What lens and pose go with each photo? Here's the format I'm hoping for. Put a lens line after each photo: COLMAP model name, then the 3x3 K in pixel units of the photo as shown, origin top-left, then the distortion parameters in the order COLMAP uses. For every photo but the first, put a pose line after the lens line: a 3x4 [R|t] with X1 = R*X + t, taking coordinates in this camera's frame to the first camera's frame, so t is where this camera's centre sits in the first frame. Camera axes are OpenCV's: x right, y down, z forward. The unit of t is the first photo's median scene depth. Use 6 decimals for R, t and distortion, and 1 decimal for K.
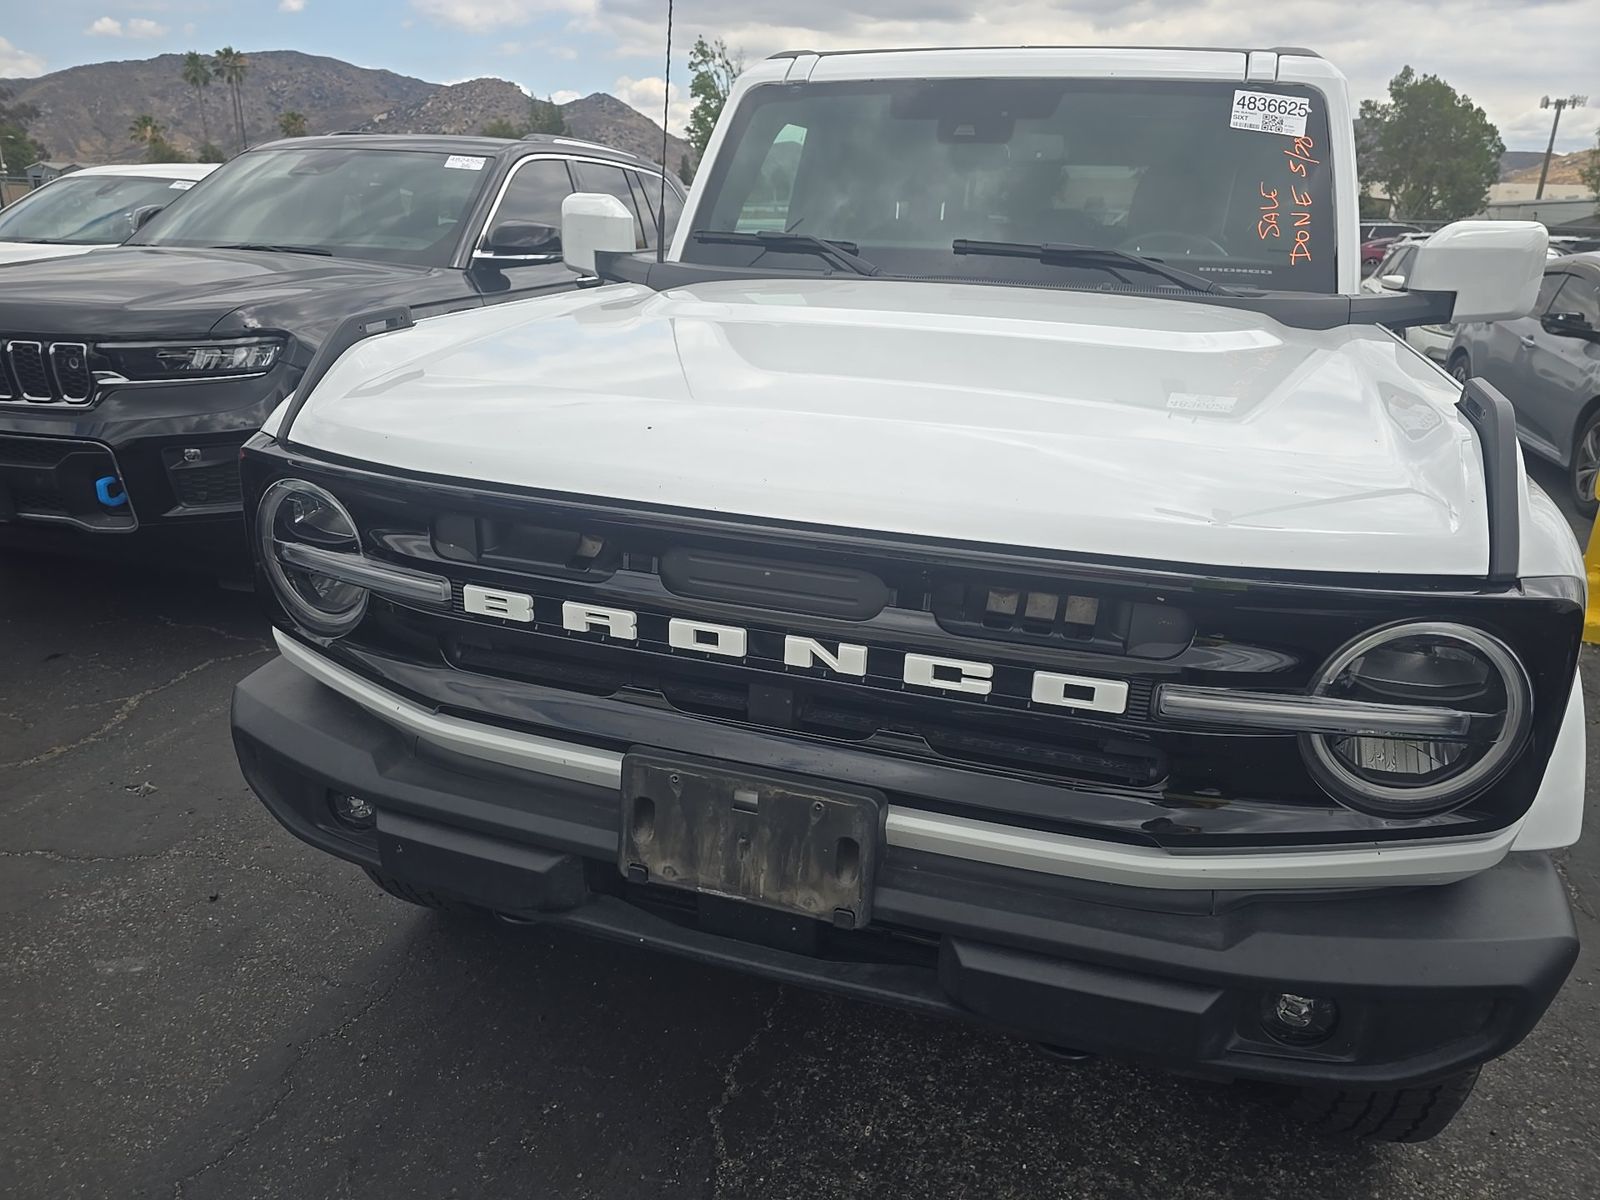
lens RADIAL K [[1091.2, 0, 800.0], [0, 1091.2, 600.0], [0, 0, 1]] dist [0.037116, -0.004422]
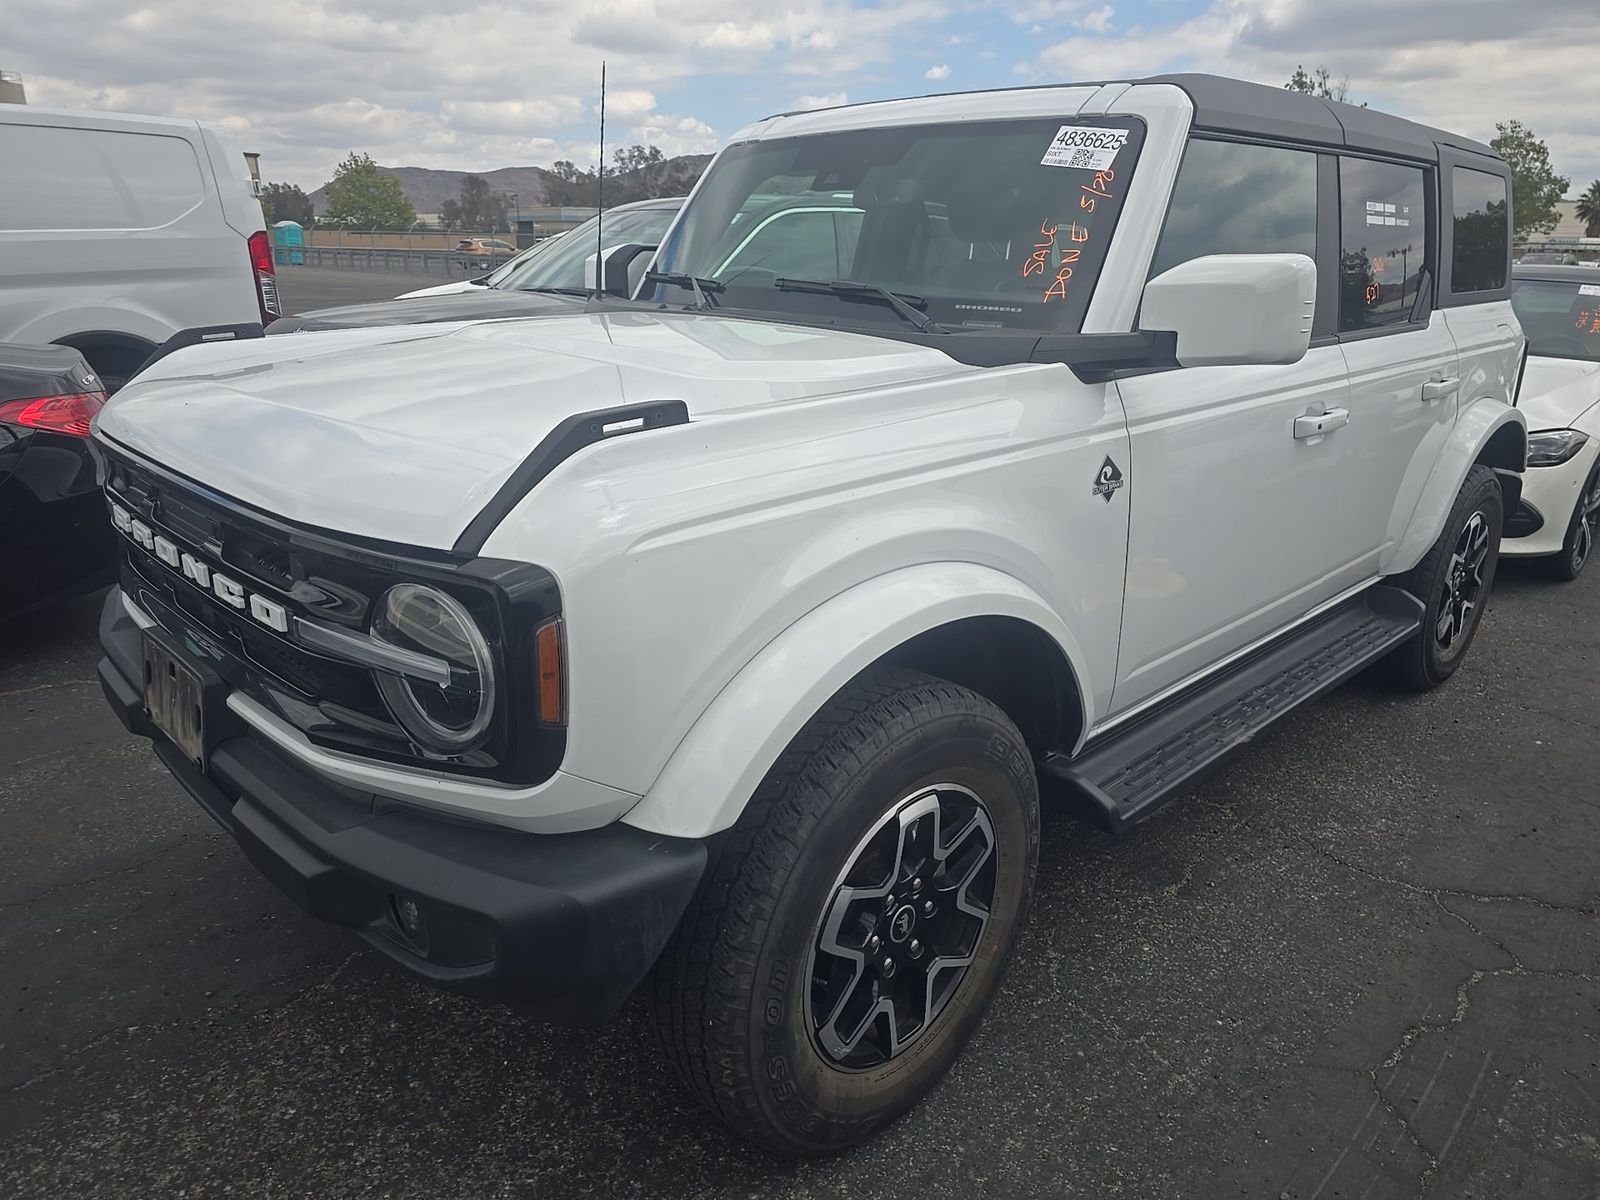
lens RADIAL K [[1091.2, 0, 800.0], [0, 1091.2, 600.0], [0, 0, 1]] dist [0.037116, -0.004422]
pose [[0.865903, 0.135219, -0.481589, 0.728714], [-0.153193, 0.988194, 0.002017, -0.014316], [0.476176, 0.072029, 0.876395, 0.069240]]
